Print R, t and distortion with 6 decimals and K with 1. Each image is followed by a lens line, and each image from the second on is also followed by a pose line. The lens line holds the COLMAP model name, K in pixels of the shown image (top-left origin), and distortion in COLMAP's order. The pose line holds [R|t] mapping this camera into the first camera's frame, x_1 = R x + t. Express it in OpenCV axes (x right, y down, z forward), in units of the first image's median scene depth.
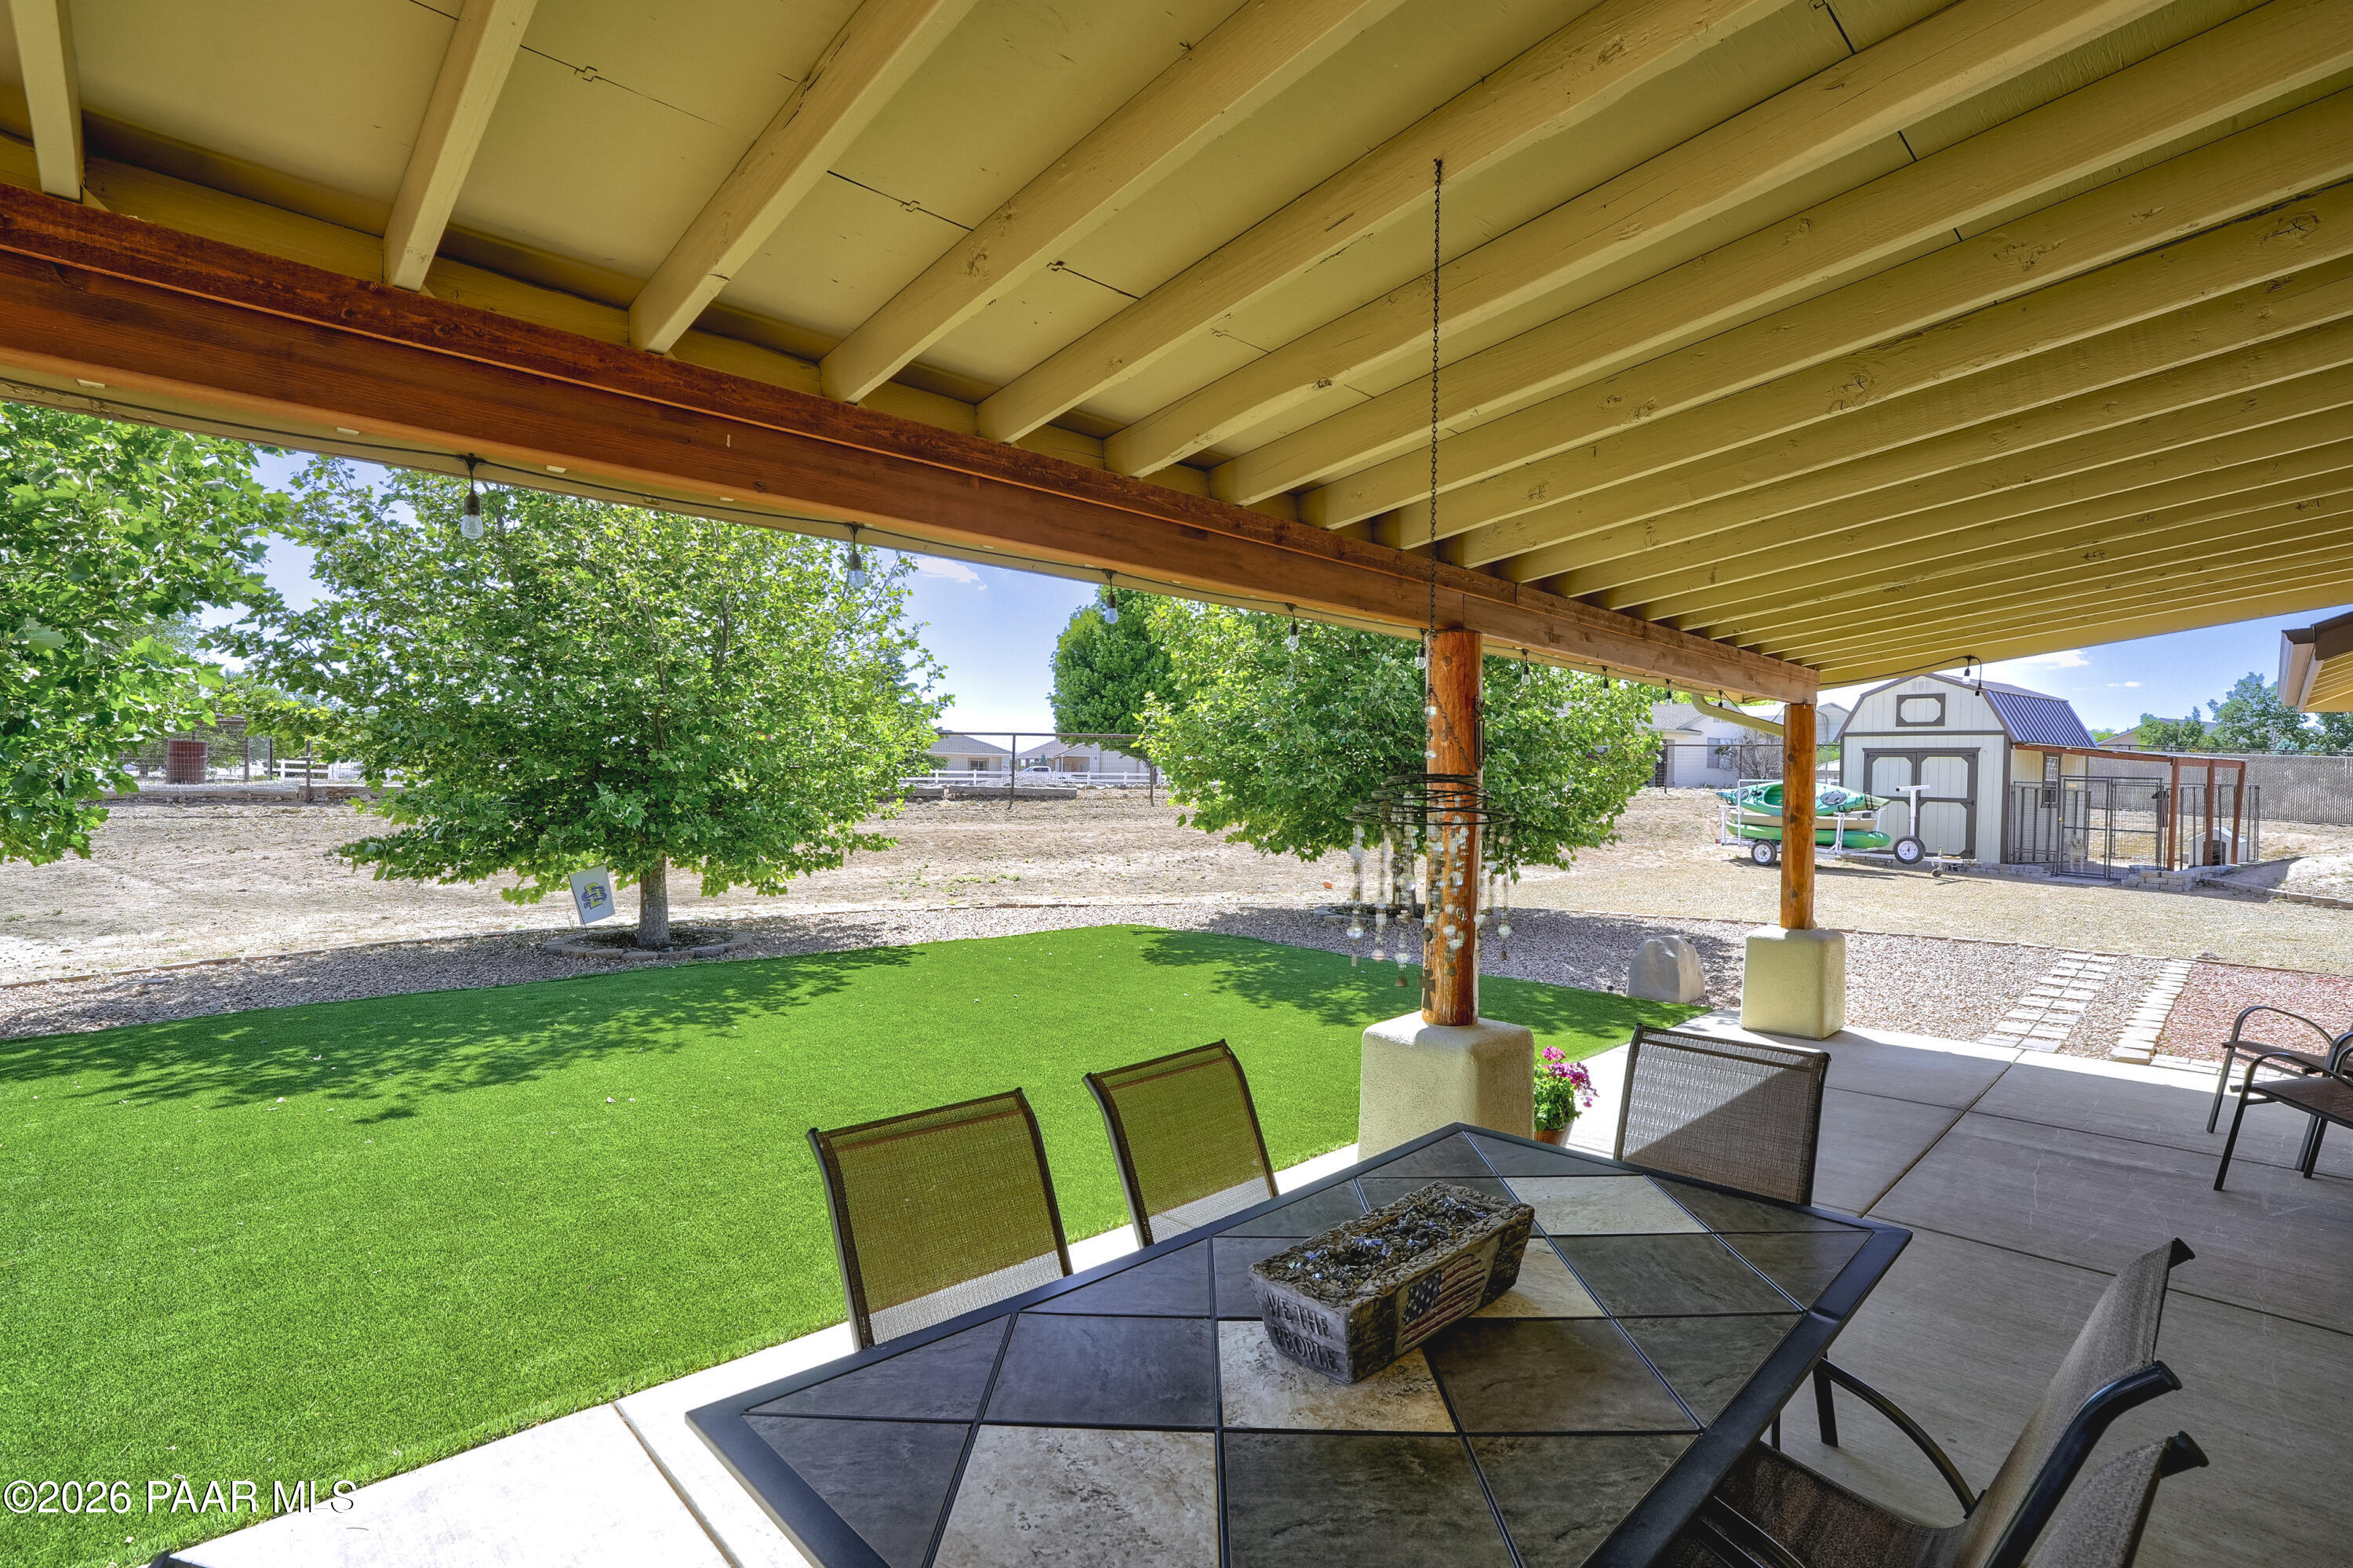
lens RADIAL K [[1095.2, 0, 1167.6], [0, 1095.2, 775.6], [0, 0, 1]] dist [-0.051112, 0.021952]
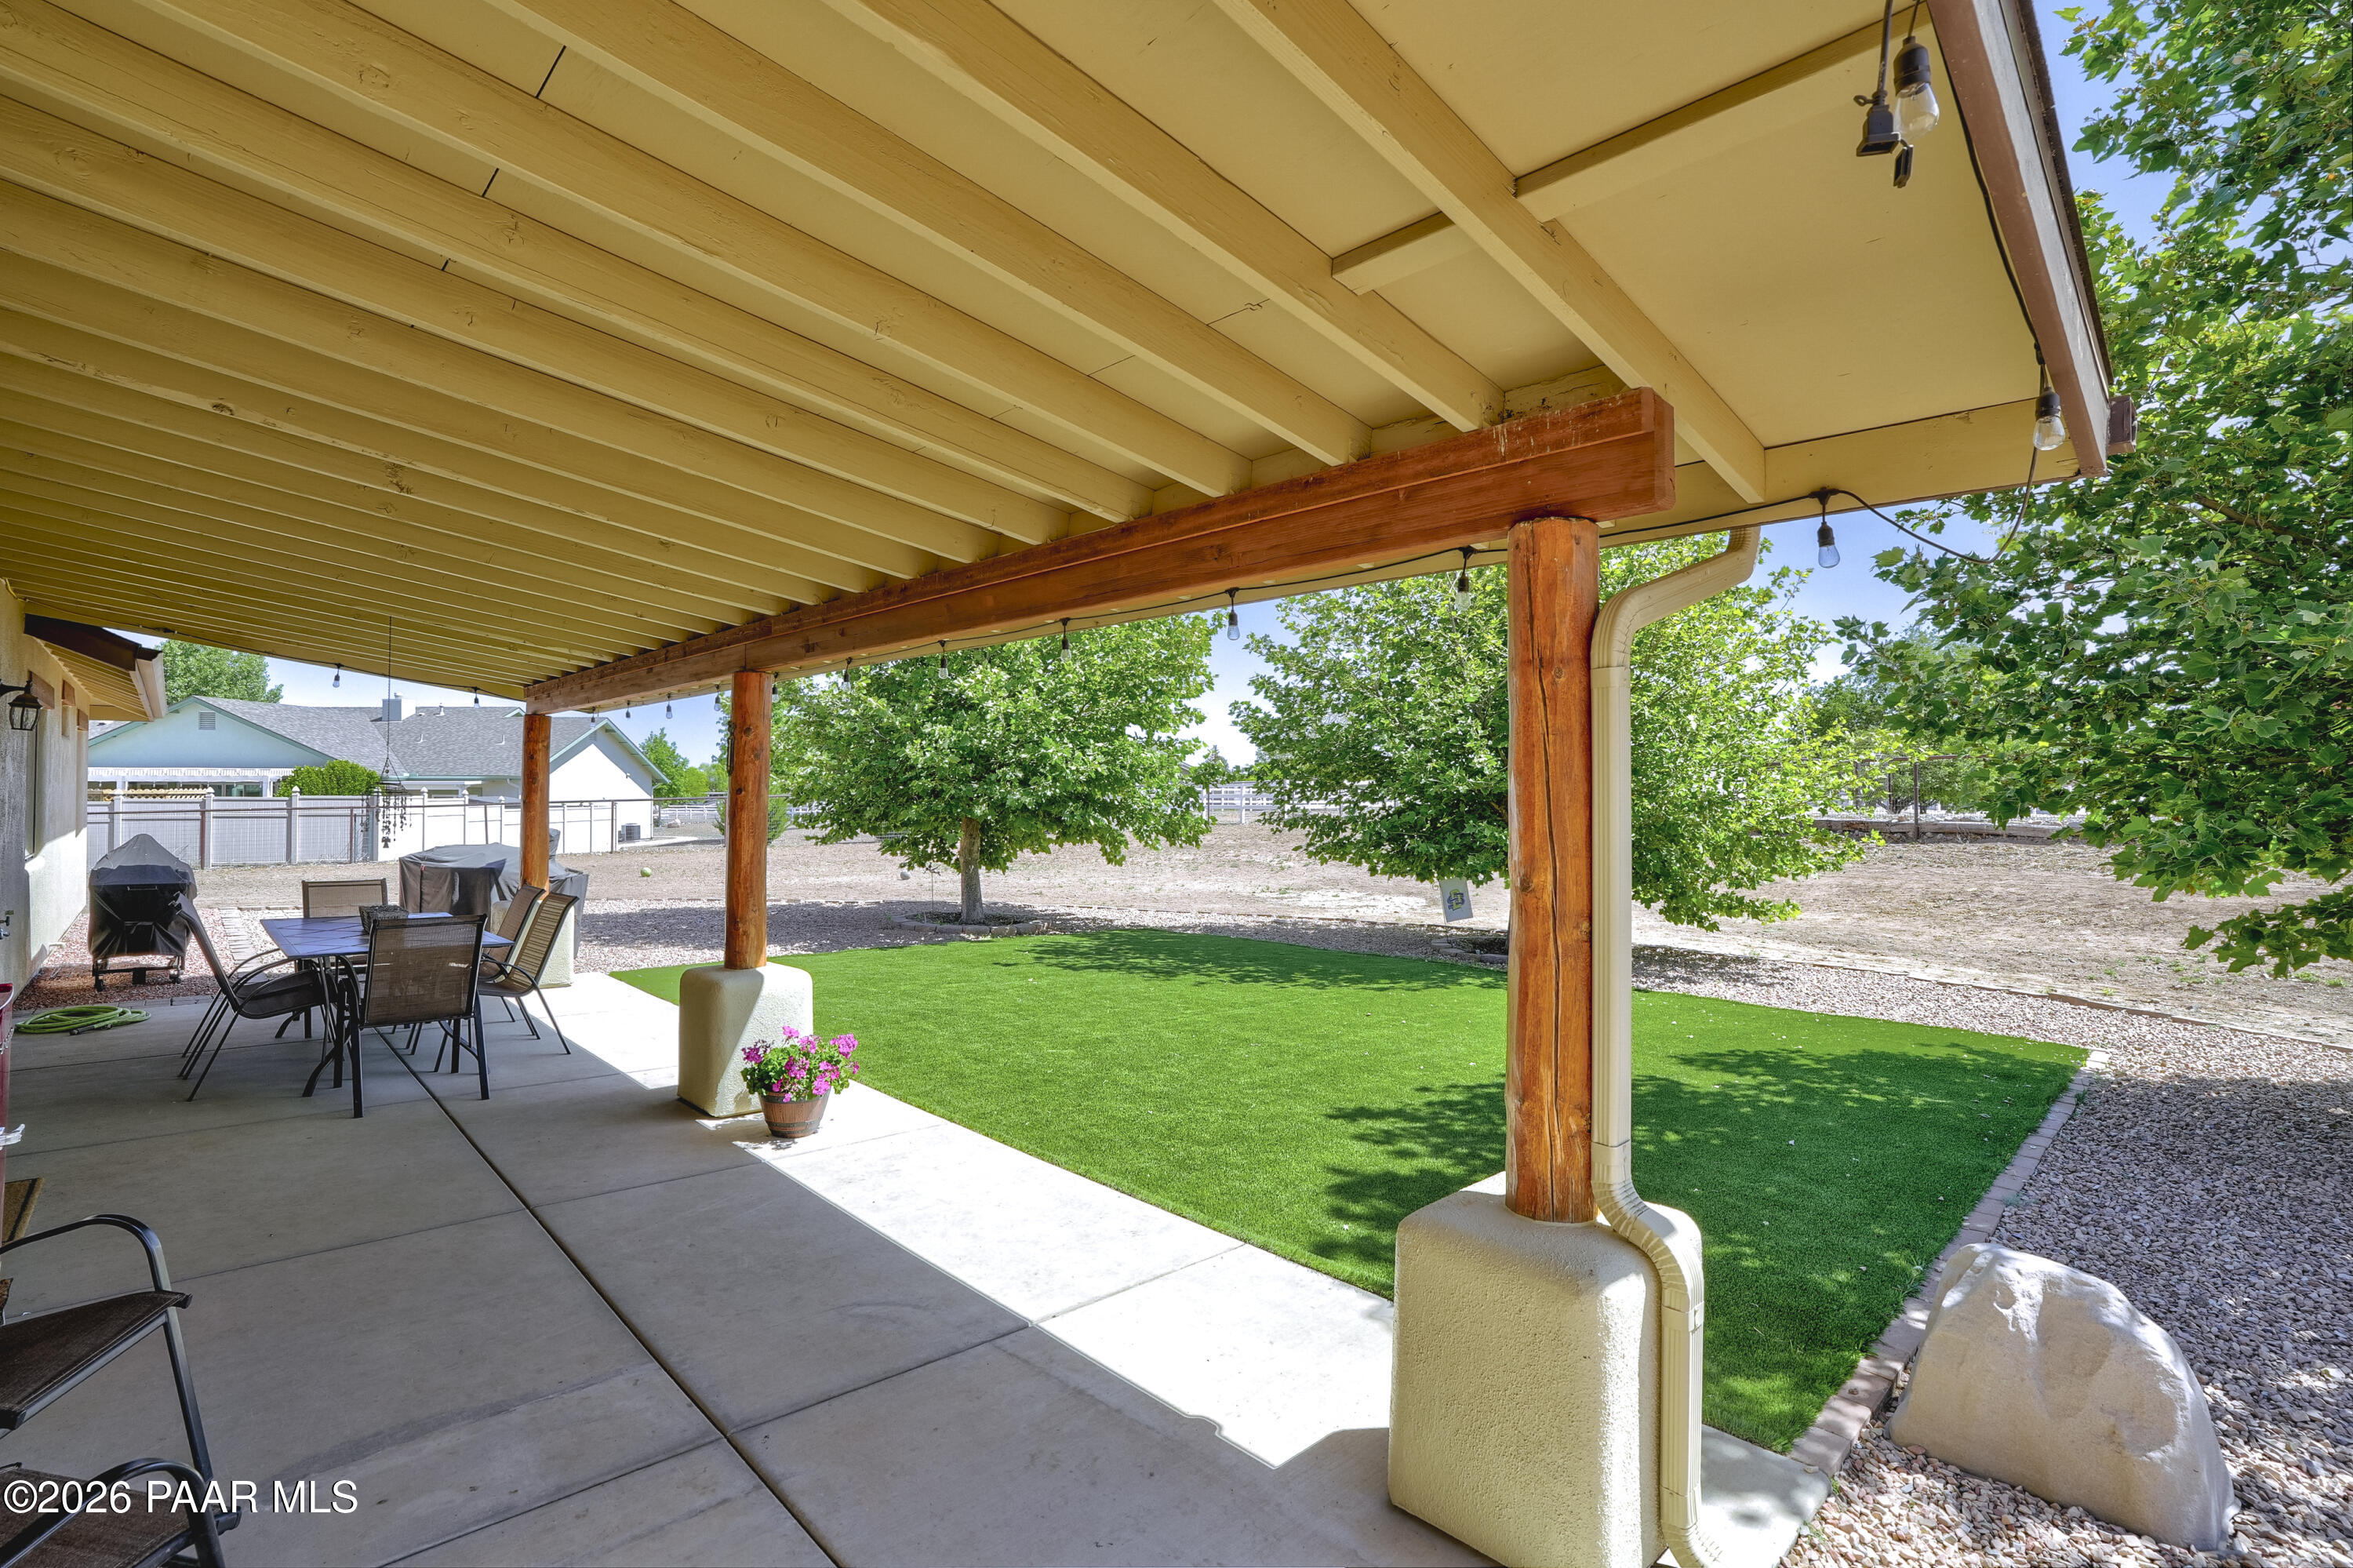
lens RADIAL K [[1095.2, 0, 1167.6], [0, 1095.2, 775.6], [0, 0, 1]] dist [-0.051112, 0.021952]
pose [[0.026898, -0.038588, -0.998893, 0.926491], [0.018745, 0.999098, -0.038092, 0.024569], [0.999462, -0.017700, 0.027597, 0.880615]]
